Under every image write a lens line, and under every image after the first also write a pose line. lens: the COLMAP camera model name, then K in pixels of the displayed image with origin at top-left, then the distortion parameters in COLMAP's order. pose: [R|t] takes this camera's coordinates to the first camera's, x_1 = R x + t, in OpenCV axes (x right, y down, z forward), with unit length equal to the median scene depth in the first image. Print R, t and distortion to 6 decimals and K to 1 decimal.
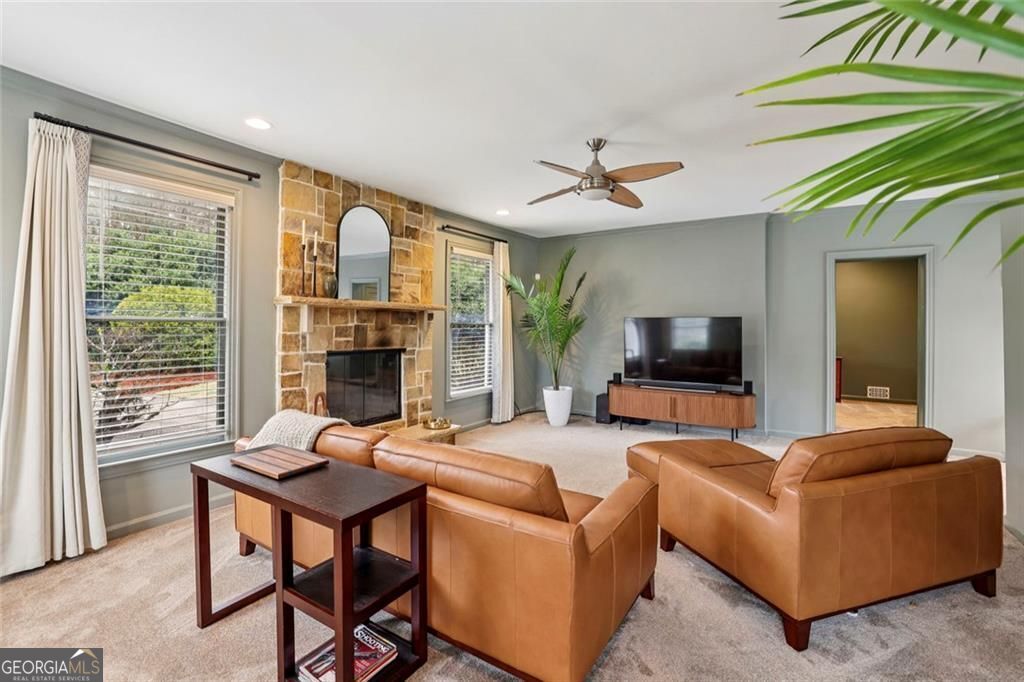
lens RADIAL K [[440.7, 0, 508.6], [0, 440.7, 325.3], [0, 0, 1]] dist [-0.014373, 0.000533]
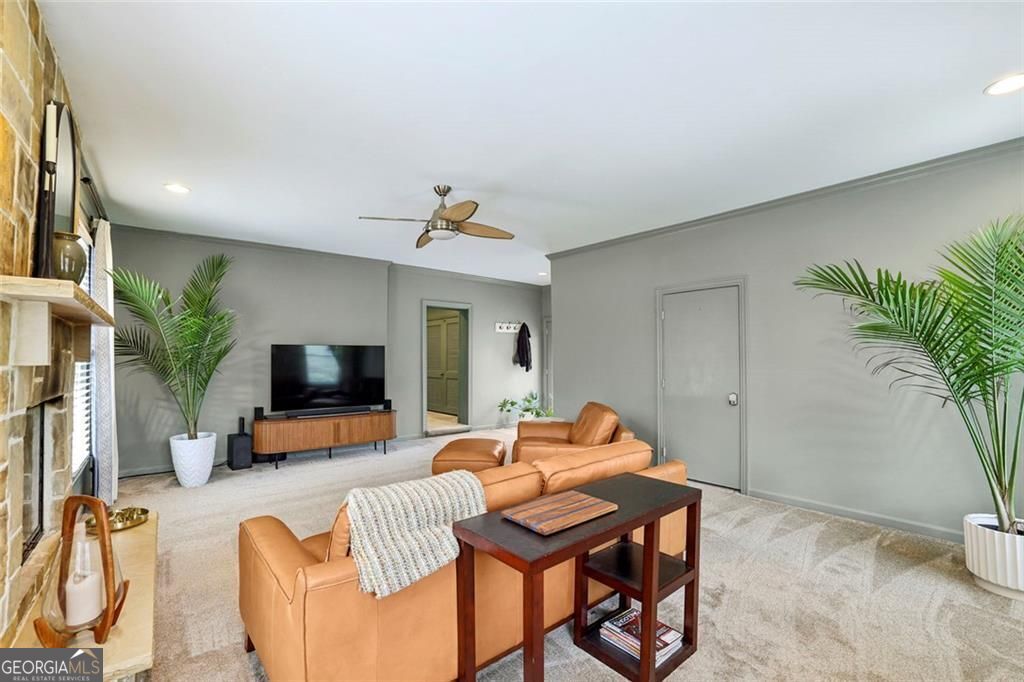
lens RADIAL K [[440.7, 0, 508.1], [0, 440.7, 344.7], [0, 0, 1]] dist [-0.014373, 0.000533]
pose [[0.334459, 0.022462, 0.942143, -0.573948], [-0.000237, 0.999718, -0.023750, 0.006819], [-0.942410, 0.007720, 0.334370, 0.337343]]
